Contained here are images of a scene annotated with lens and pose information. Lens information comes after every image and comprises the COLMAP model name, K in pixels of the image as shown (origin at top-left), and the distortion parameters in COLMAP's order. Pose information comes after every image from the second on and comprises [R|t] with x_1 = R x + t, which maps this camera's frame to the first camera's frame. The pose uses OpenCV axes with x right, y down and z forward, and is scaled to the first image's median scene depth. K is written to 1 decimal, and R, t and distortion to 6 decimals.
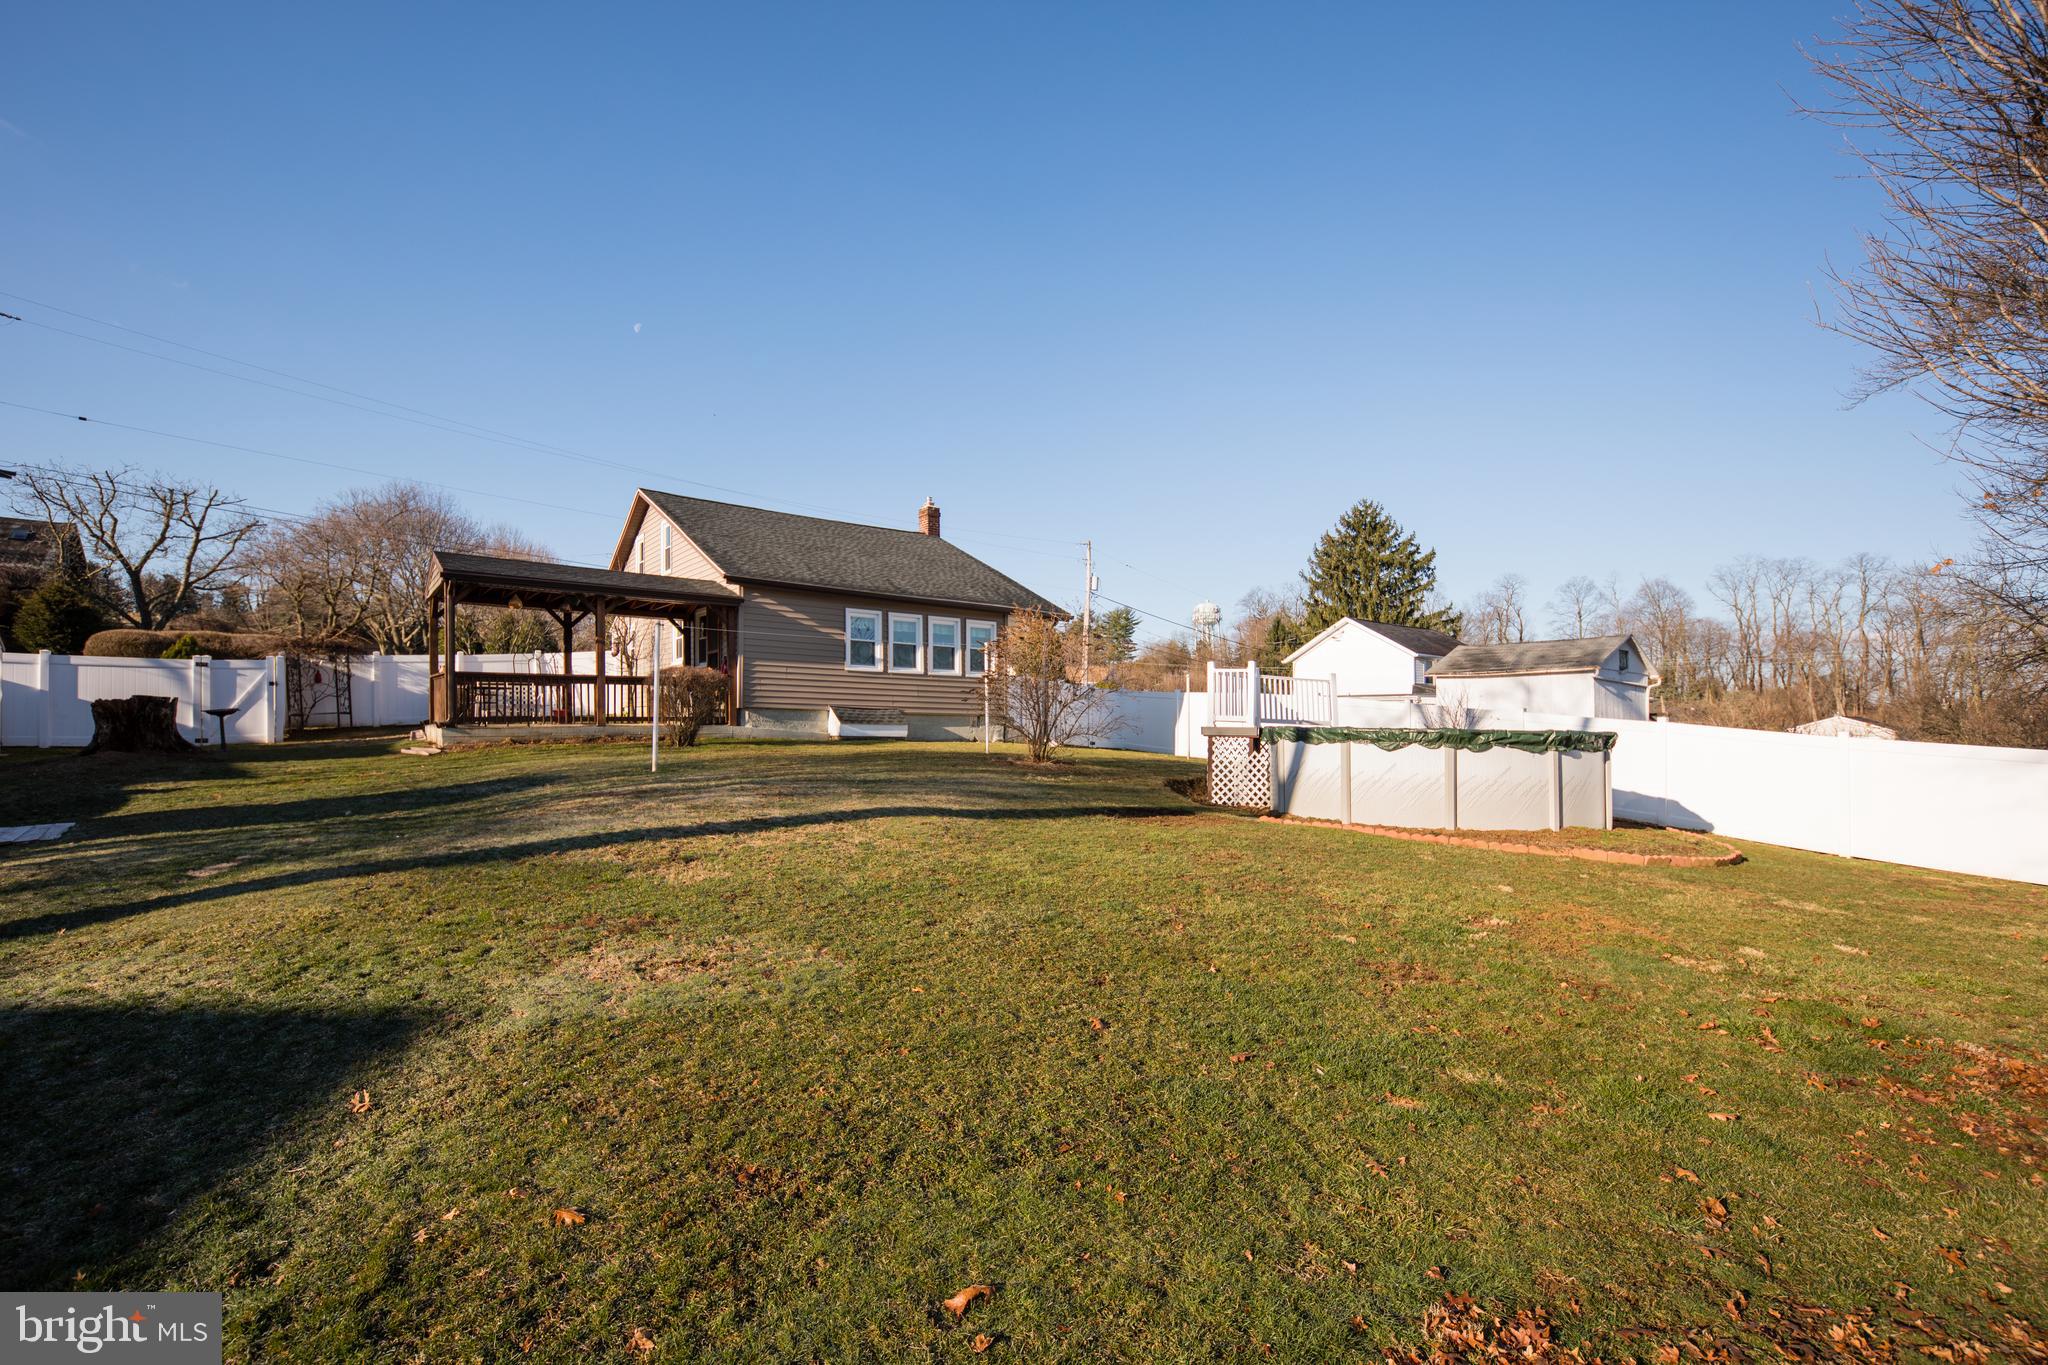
lens RADIAL K [[924.8, 0, 1029.7], [0, 924.8, 675.3], [0, 0, 1]] dist [0.004852, 0.000478]
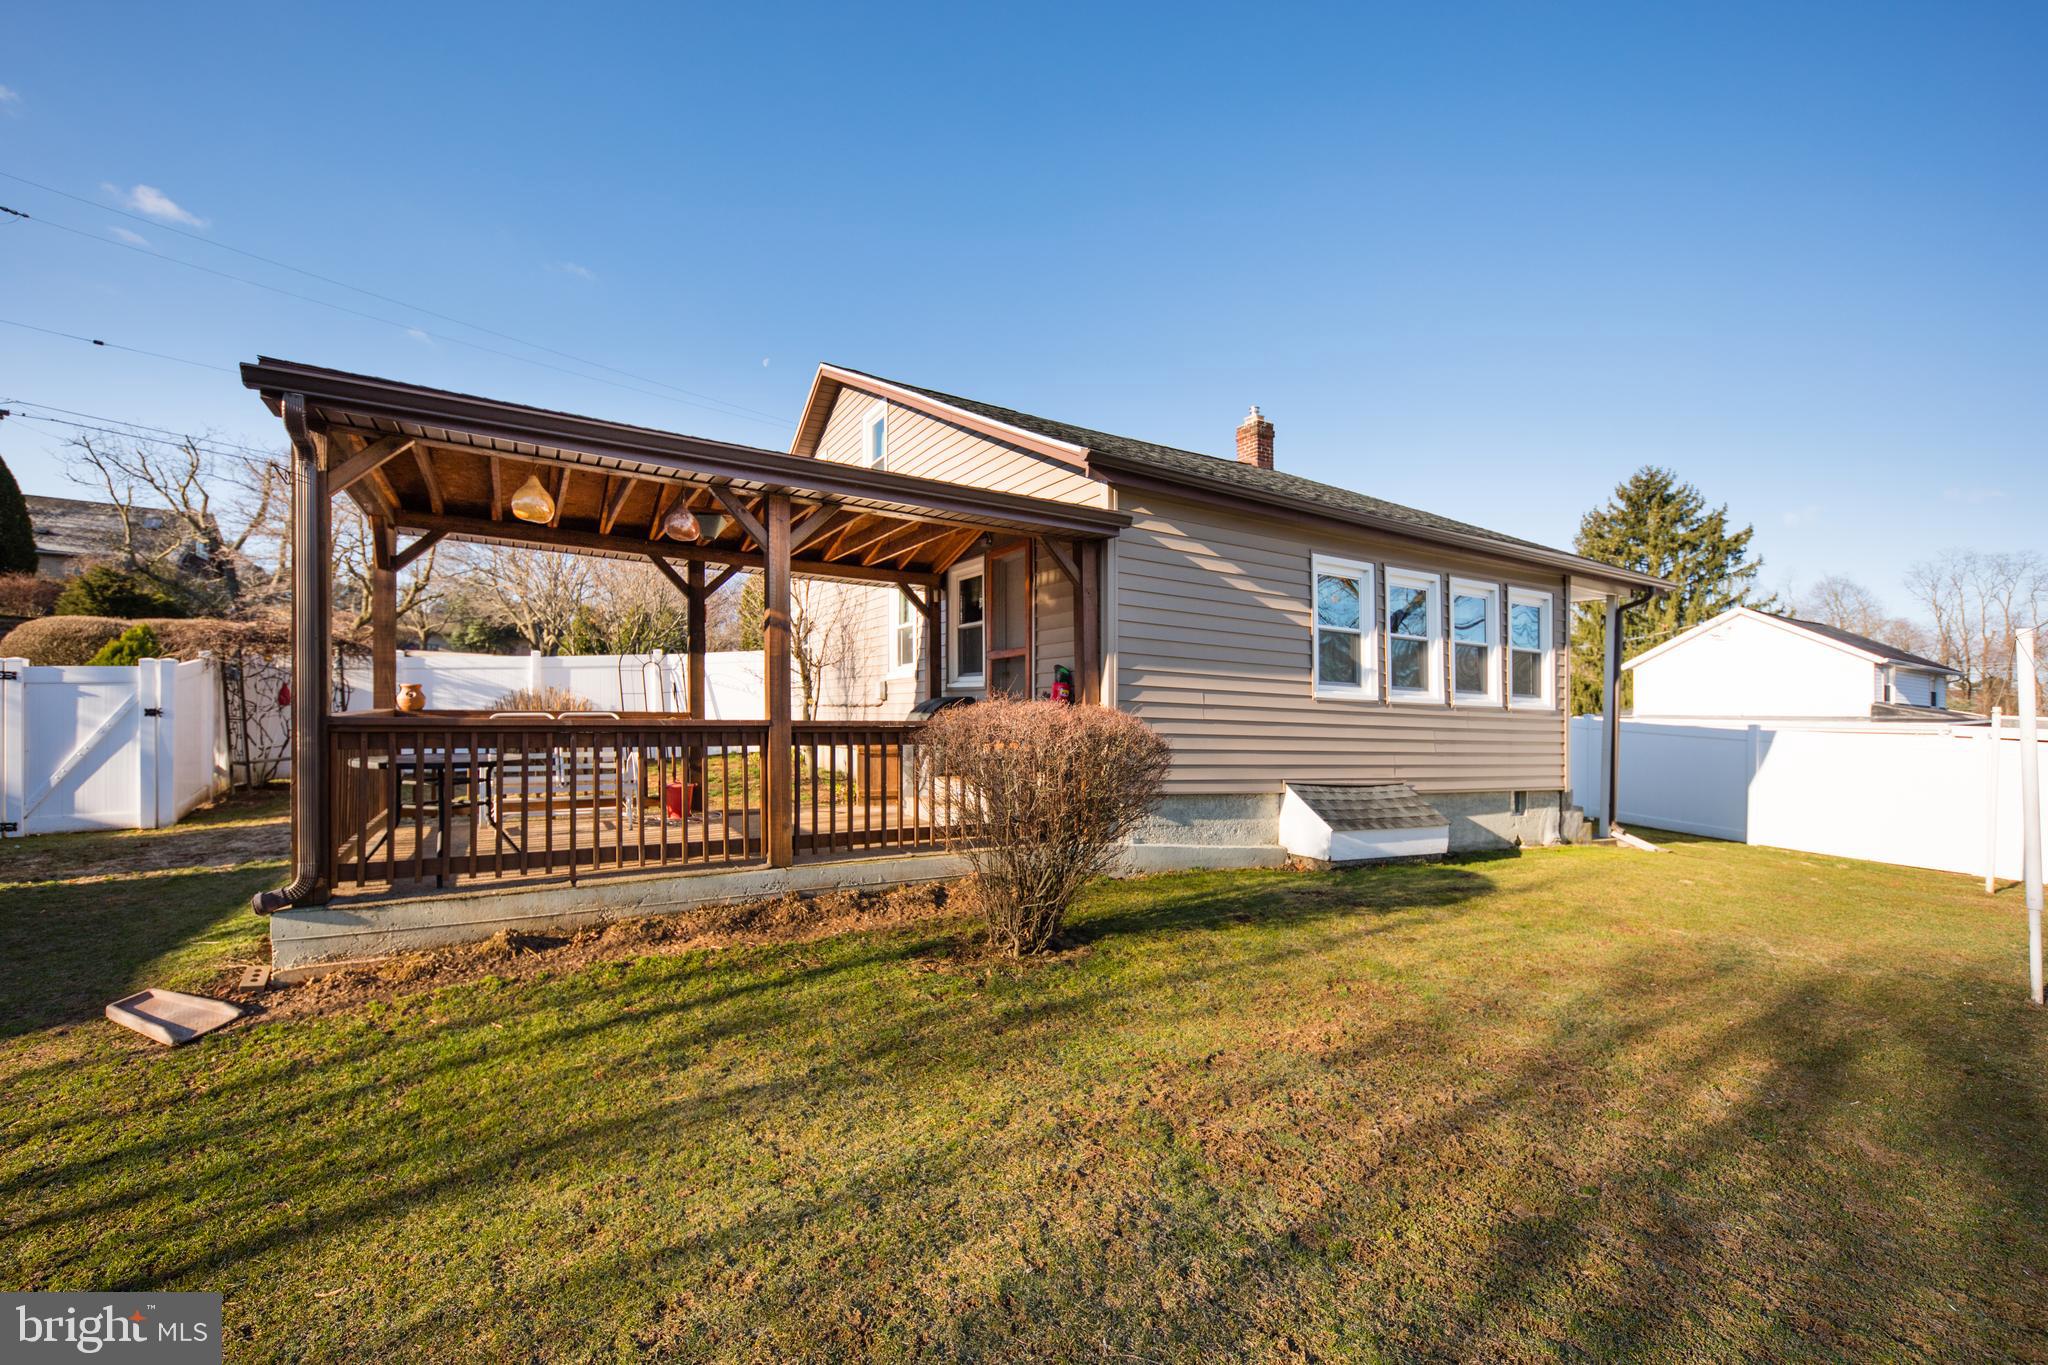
lens RADIAL K [[840.2, 0, 1019.9], [0, 840.2, 679.0], [0, 0, 1]] dist [-0.002454, -0.000175]
pose [[0.993721, 0.006947, -0.111668, -0.283760], [-0.006290, 0.999961, 0.006241, -0.015086], [0.111707, -0.005499, 0.993726, 0.583772]]
